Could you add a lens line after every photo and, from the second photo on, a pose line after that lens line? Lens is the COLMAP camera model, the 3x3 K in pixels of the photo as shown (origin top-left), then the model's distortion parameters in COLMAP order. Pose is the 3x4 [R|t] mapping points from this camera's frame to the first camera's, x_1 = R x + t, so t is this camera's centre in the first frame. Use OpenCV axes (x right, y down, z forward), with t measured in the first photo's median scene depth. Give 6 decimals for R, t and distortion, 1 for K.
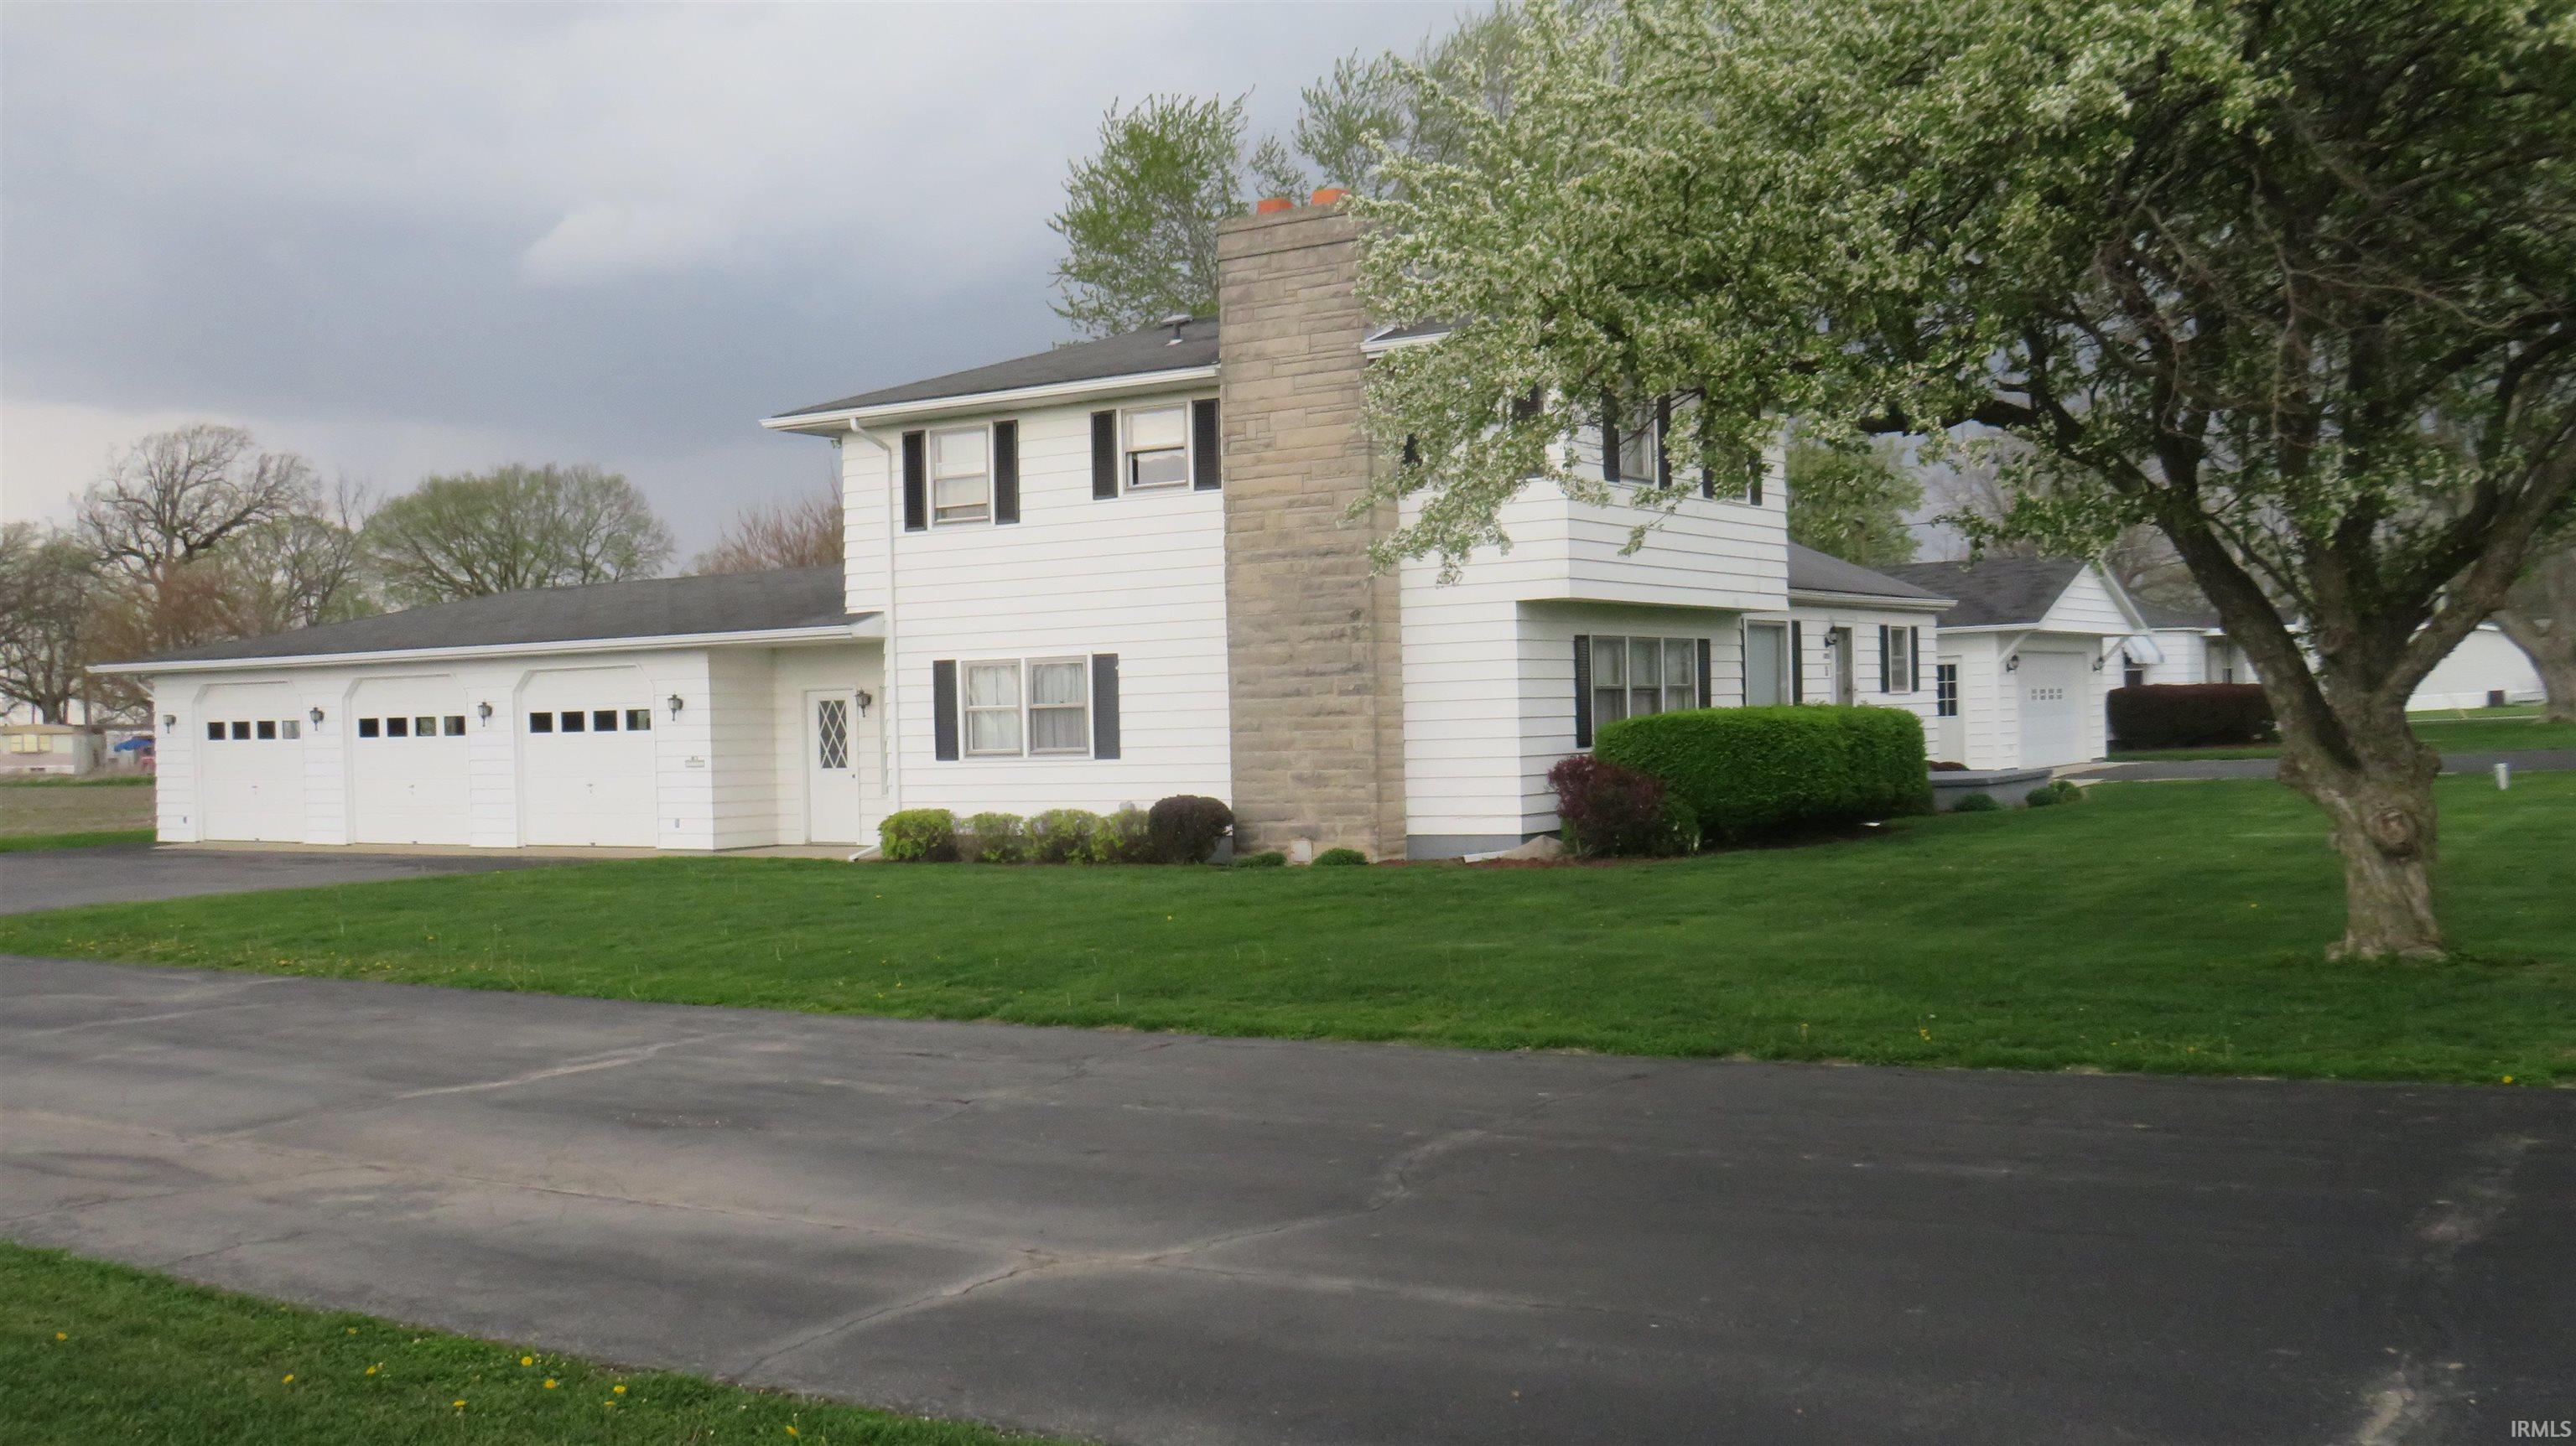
lens RADIAL K [[2475.4, 0, 1275.6], [0, 2475.4, 711.0], [0, 0, 1]] dist [-0.013645, 0.000000]
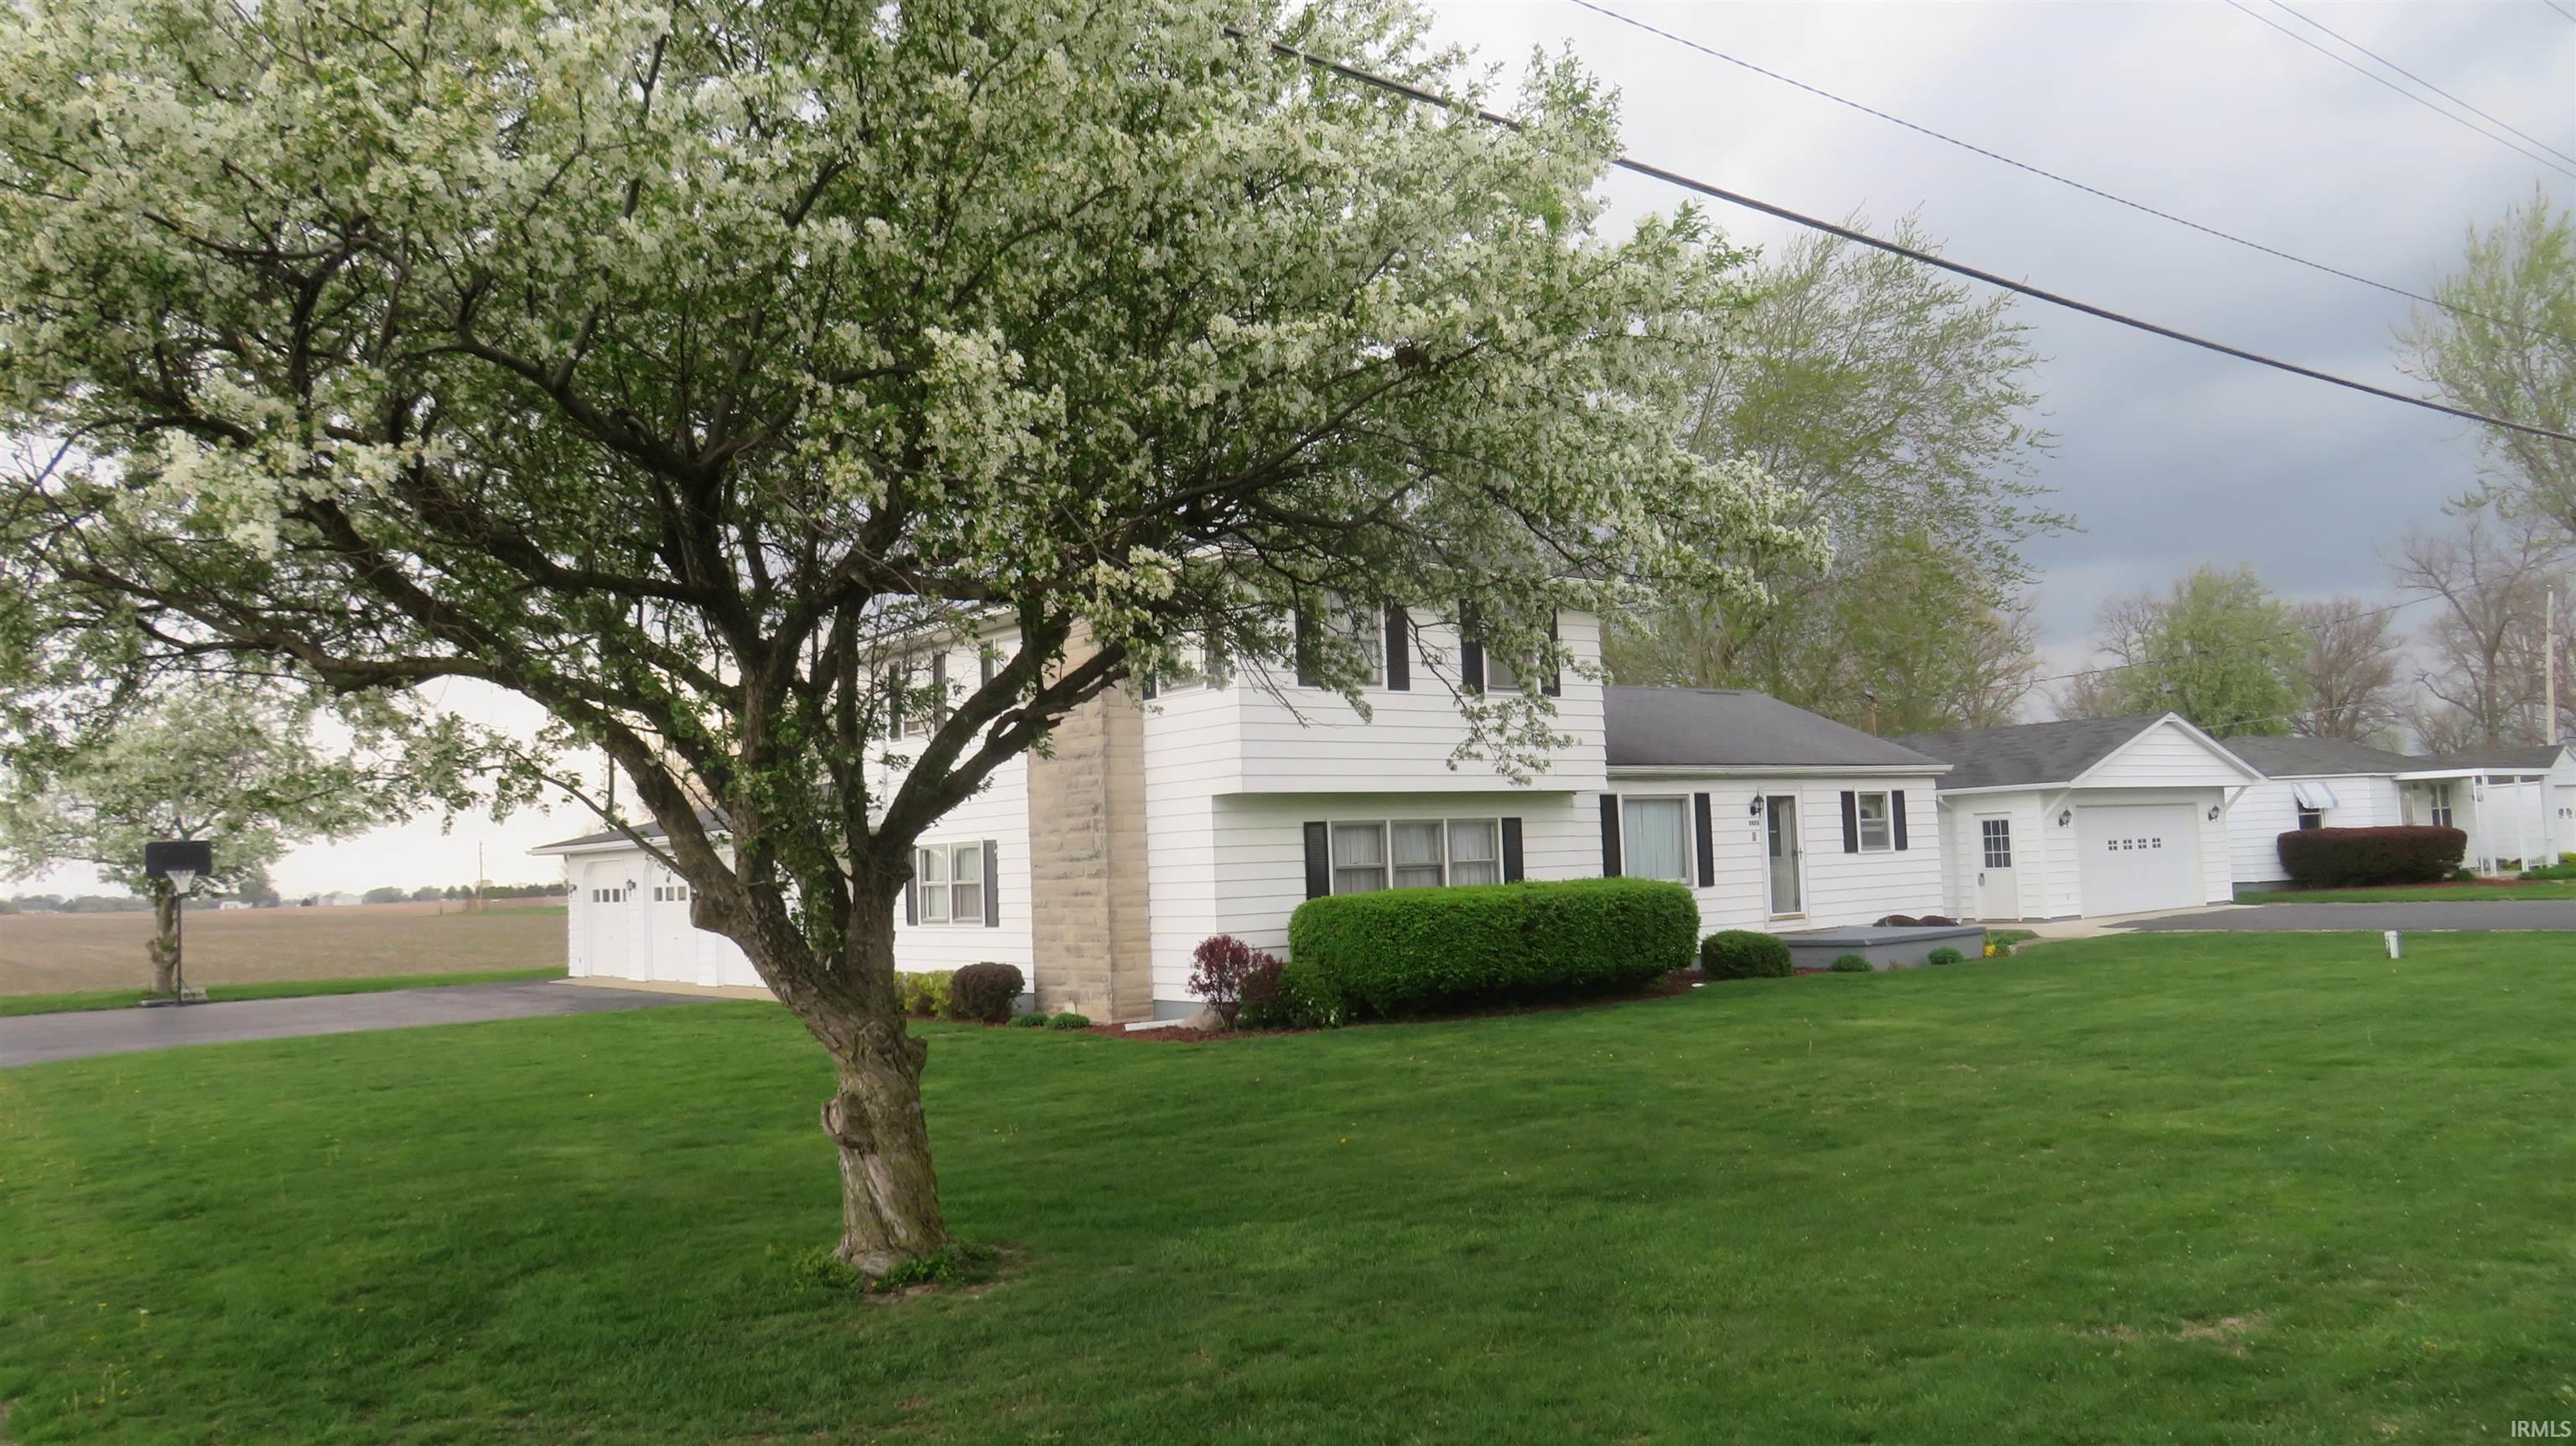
lens RADIAL K [[1858.0, 0, 1263.5], [0, 1858.0, 729.3], [0, 0, 1]] dist [0.003837, 0.005196]
pose [[0.942703, -0.033214, -0.331977, 0.347812], [0.013684, 0.998044, -0.060996, -0.019460], [0.333353, 0.052959, 0.941313, 0.179067]]
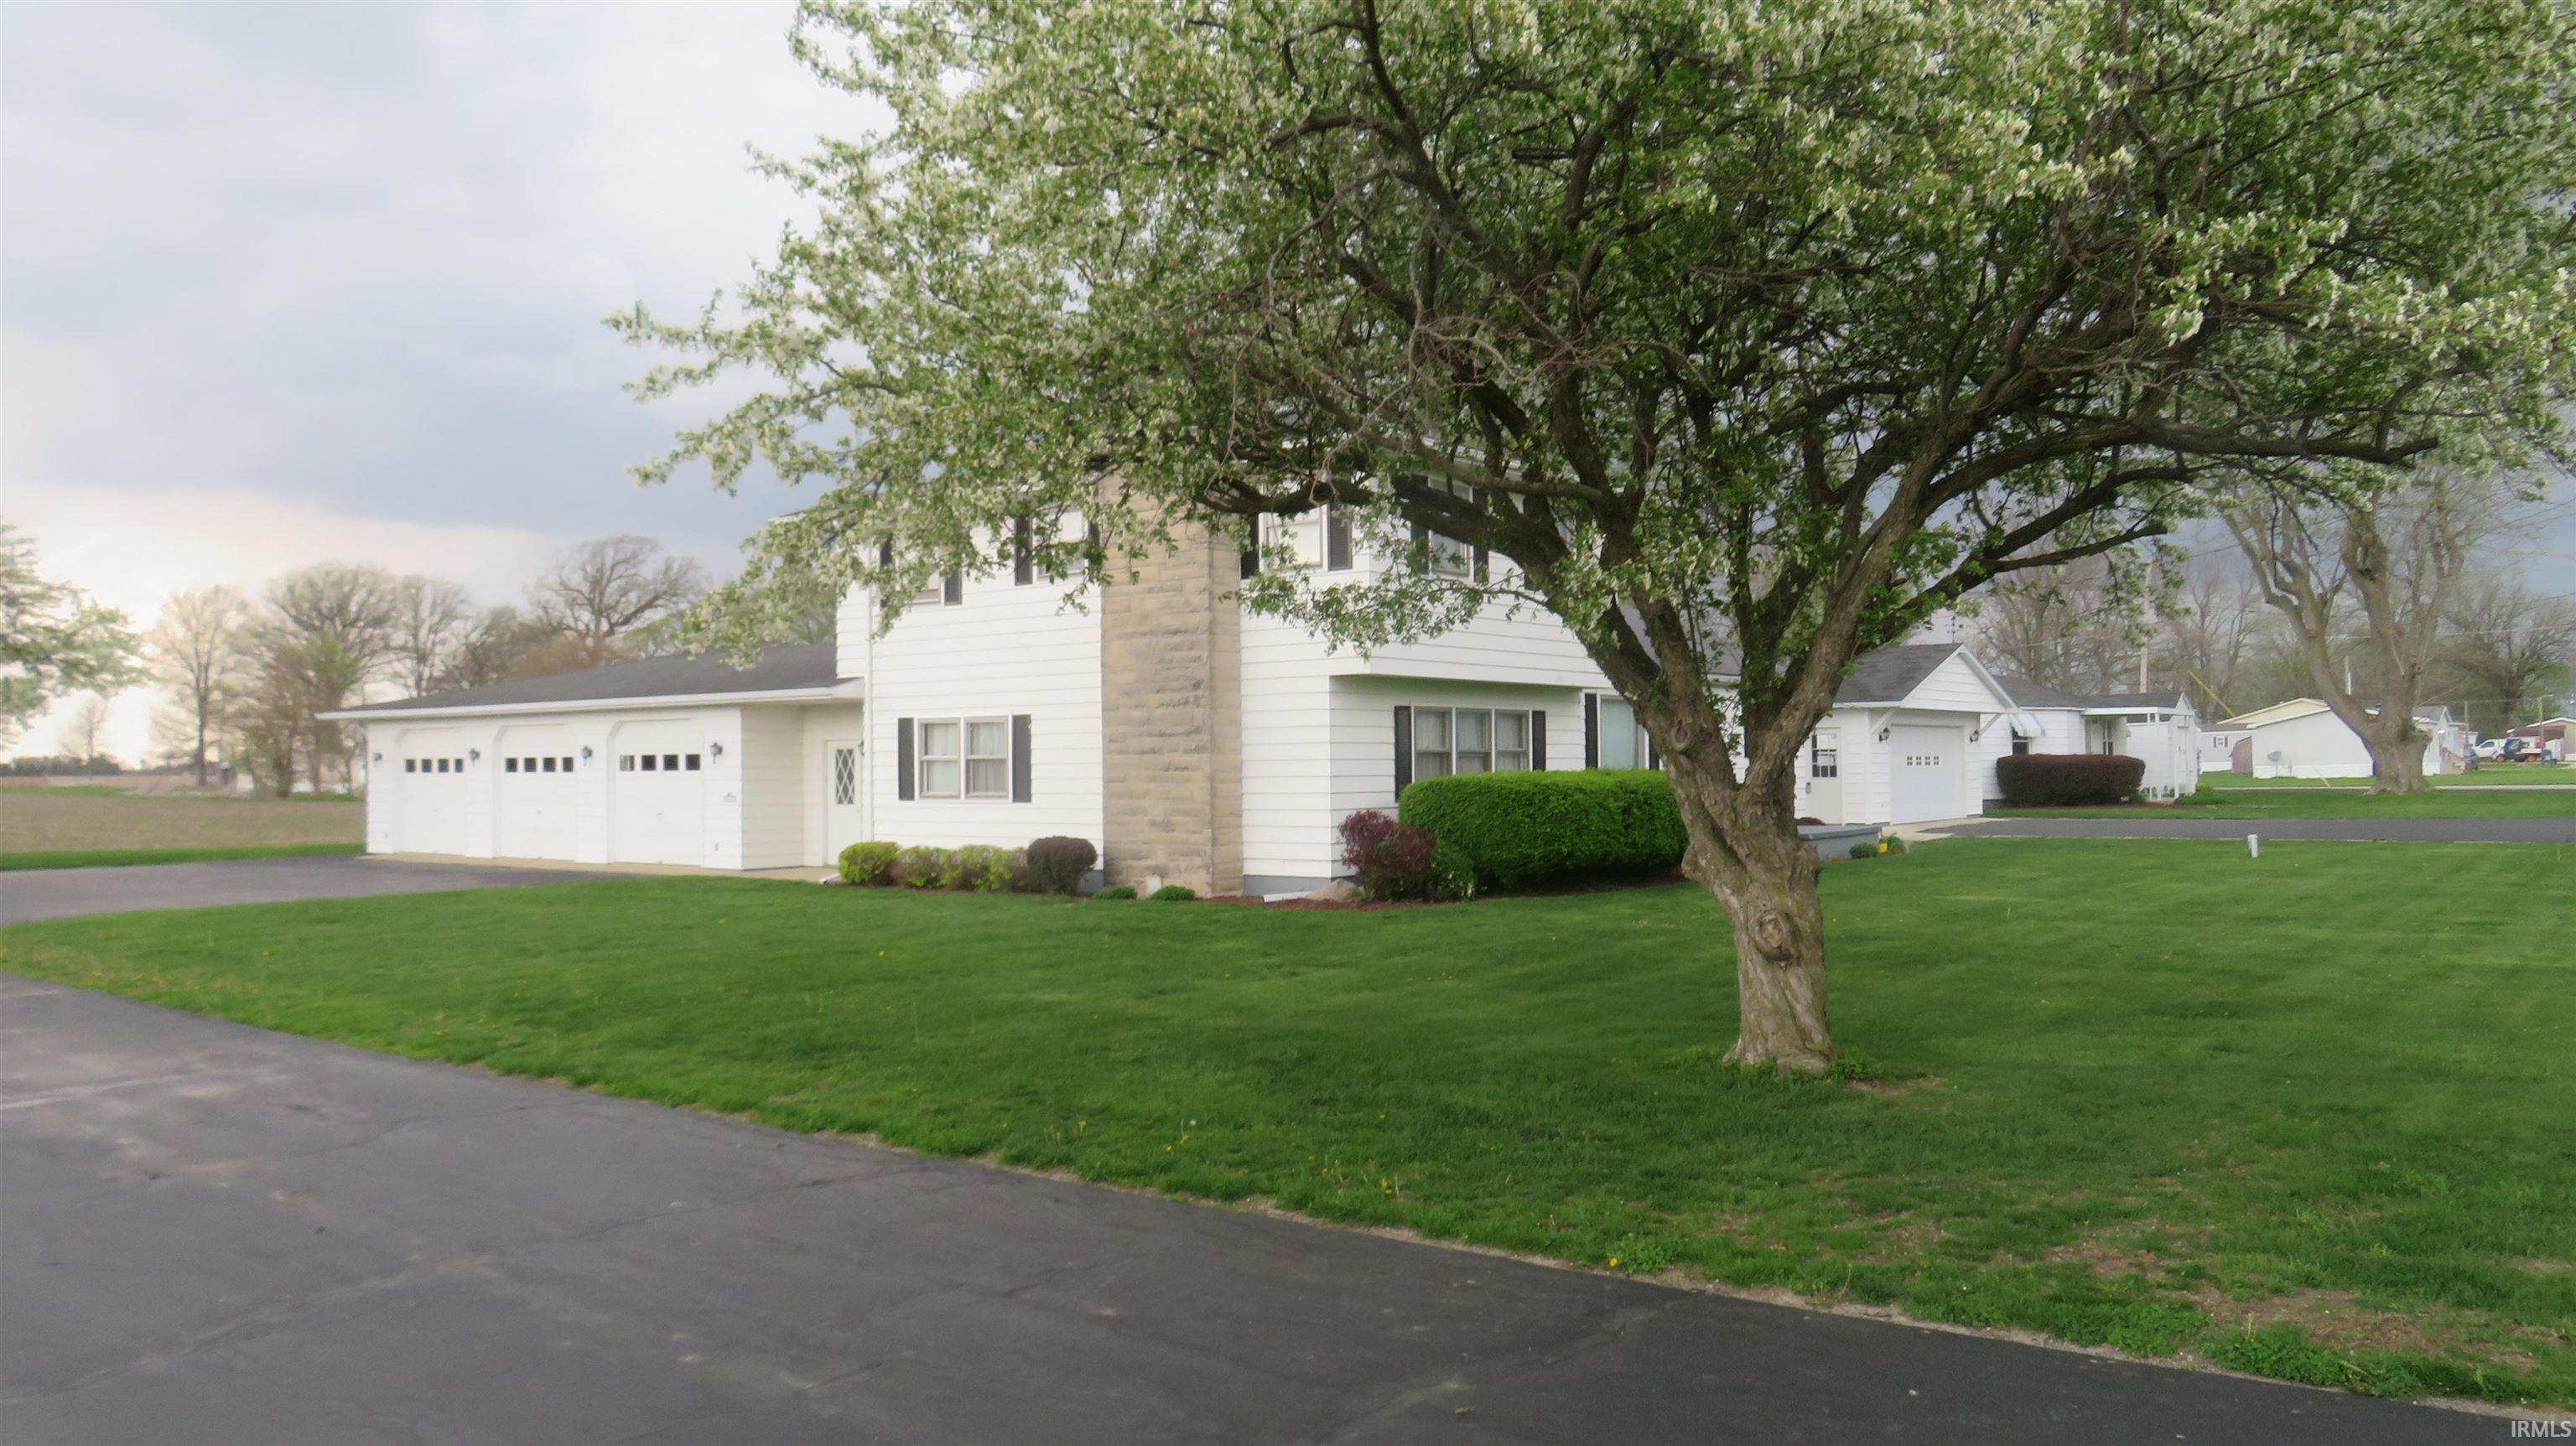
lens RADIAL K [[1858.0, 0, 1269.0], [0, 1858.0, 698.2], [0, 0, 1]] dist [0.003837, 0.005196]
pose [[0.994798, 0.015316, -0.100714, 0.135392], [-0.018502, 0.999355, -0.030777, -0.005604], [0.100177, 0.032480, 0.994439, 0.114350]]
